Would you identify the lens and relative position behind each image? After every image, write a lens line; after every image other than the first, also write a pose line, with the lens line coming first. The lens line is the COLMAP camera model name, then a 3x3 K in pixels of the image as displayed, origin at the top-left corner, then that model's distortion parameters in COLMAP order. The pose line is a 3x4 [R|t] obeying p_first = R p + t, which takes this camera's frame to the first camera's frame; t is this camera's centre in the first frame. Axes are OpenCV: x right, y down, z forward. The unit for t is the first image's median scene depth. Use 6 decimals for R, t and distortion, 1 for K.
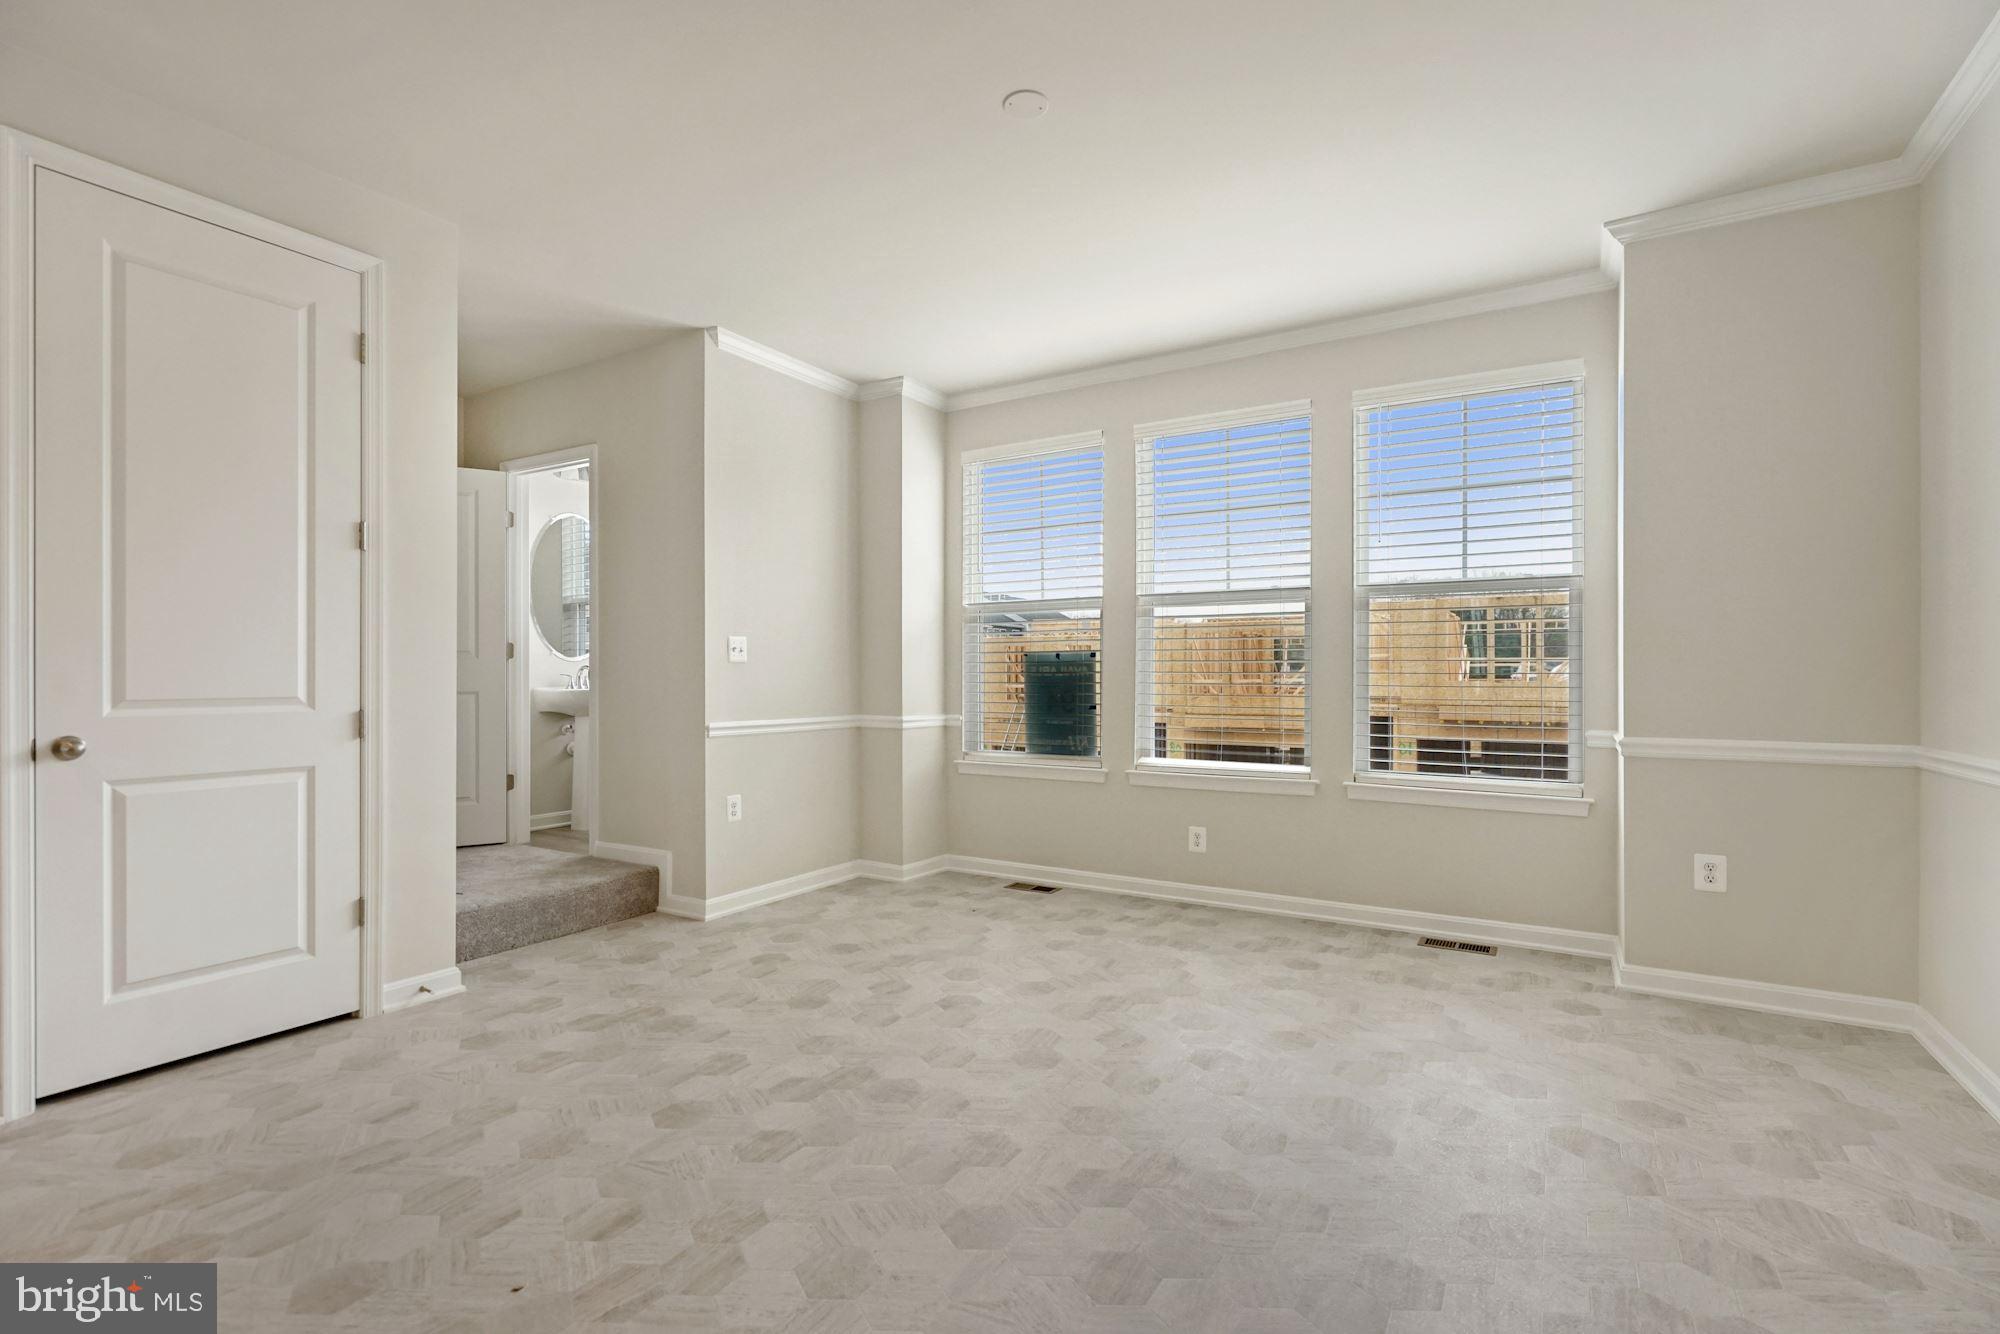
lens RADIAL K [[931.7, 0, 967.9], [0, 931.7, 660.9], [0, 0, 1]] dist [-0.012506, 0.003400]
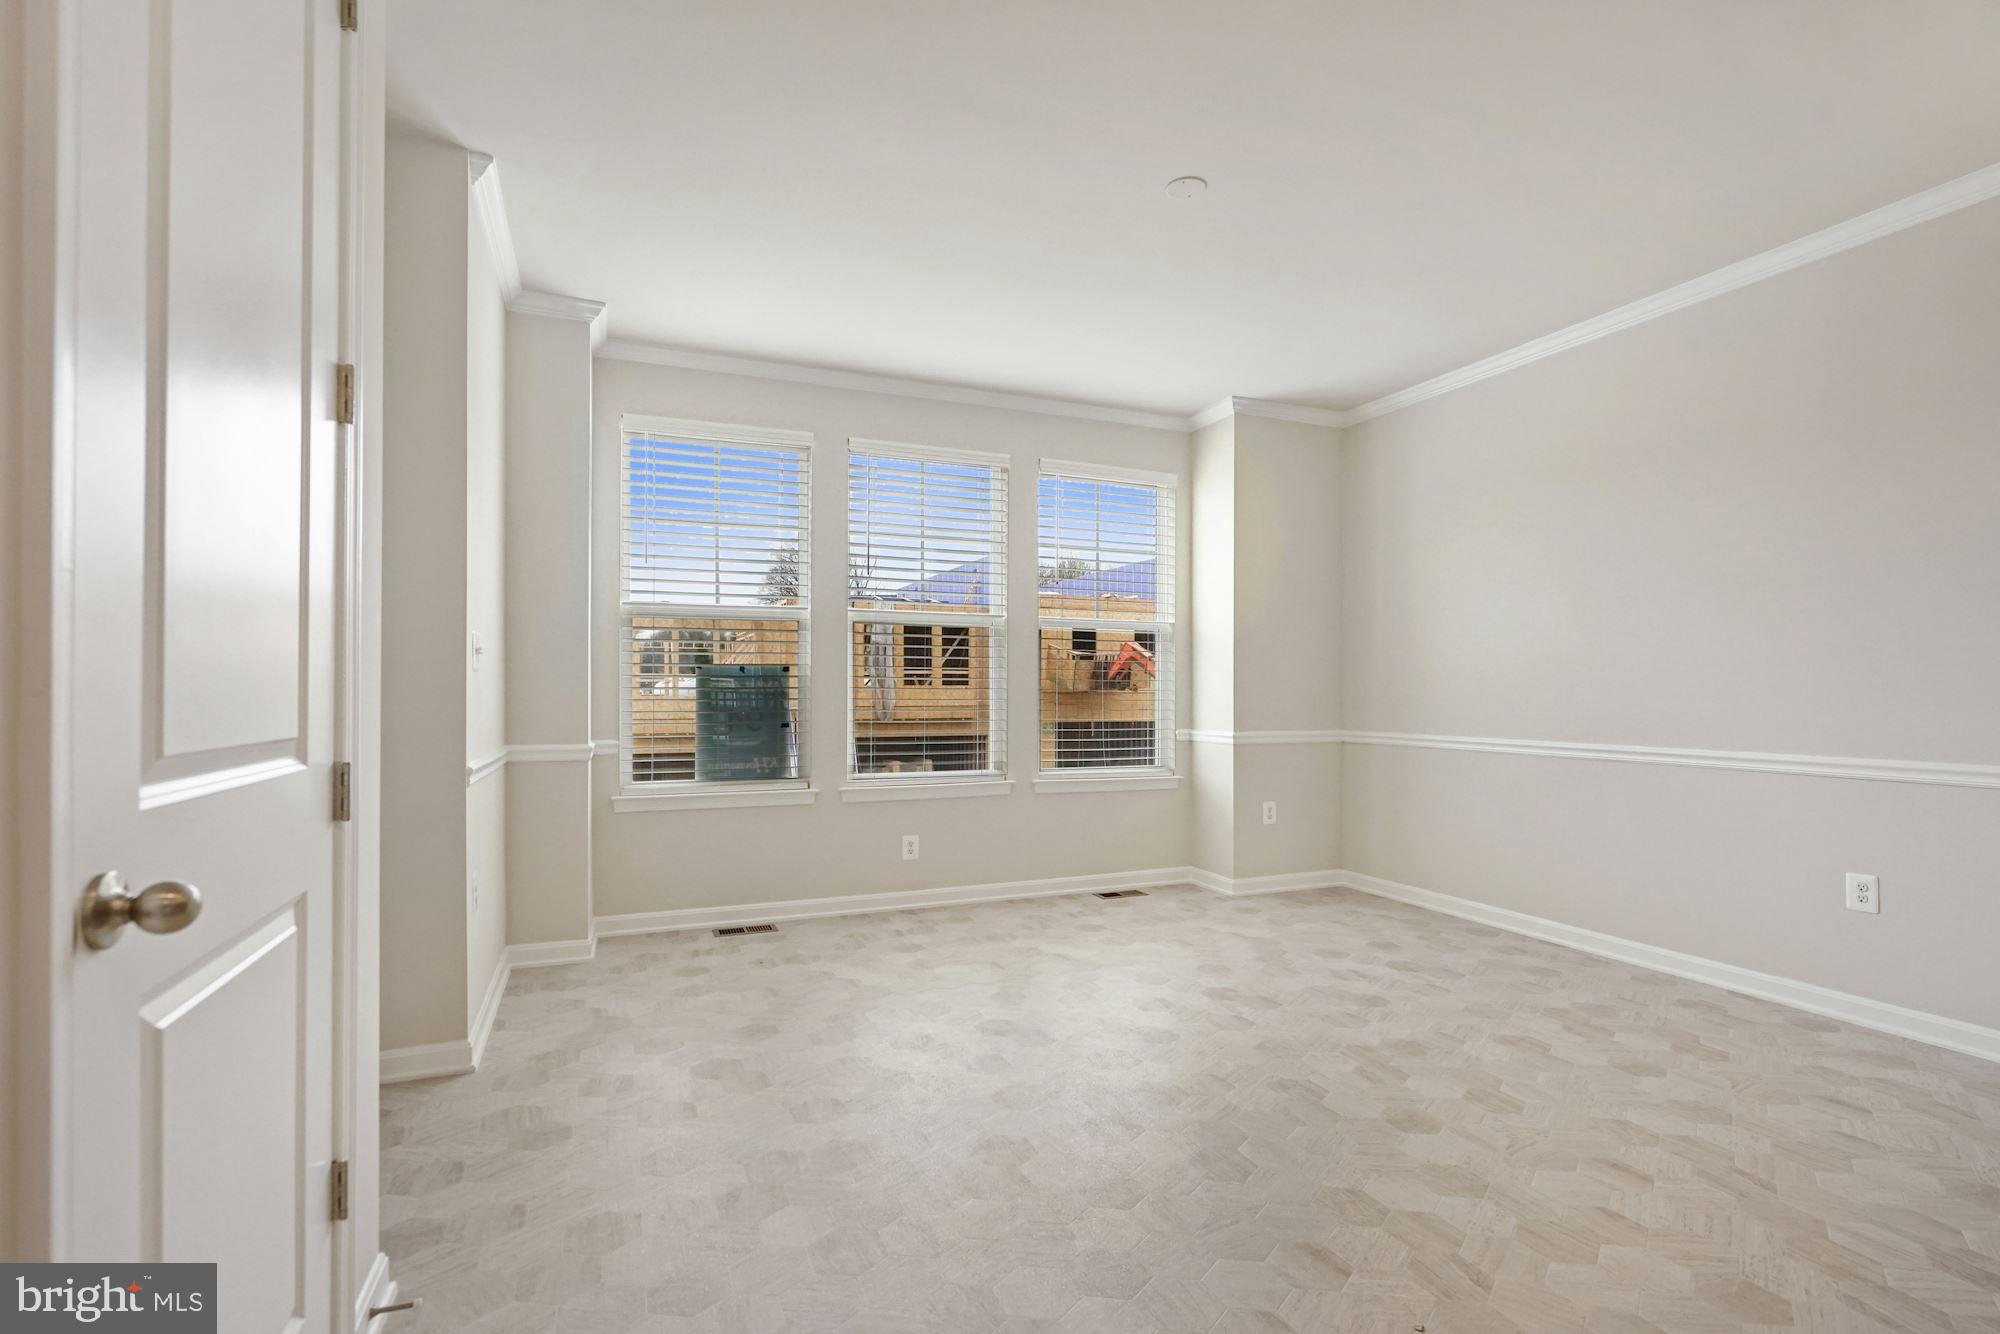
lens RADIAL K [[931.7, 0, 987.8], [0, 931.7, 695.7], [0, 0, 1]] dist [-0.012506, 0.003400]
pose [[0.568152, -0.003848, 0.822915, -0.575556], [-0.019375, 0.999649, 0.018051, -0.001213], [-0.822696, -0.026200, 0.567878, 0.329482]]
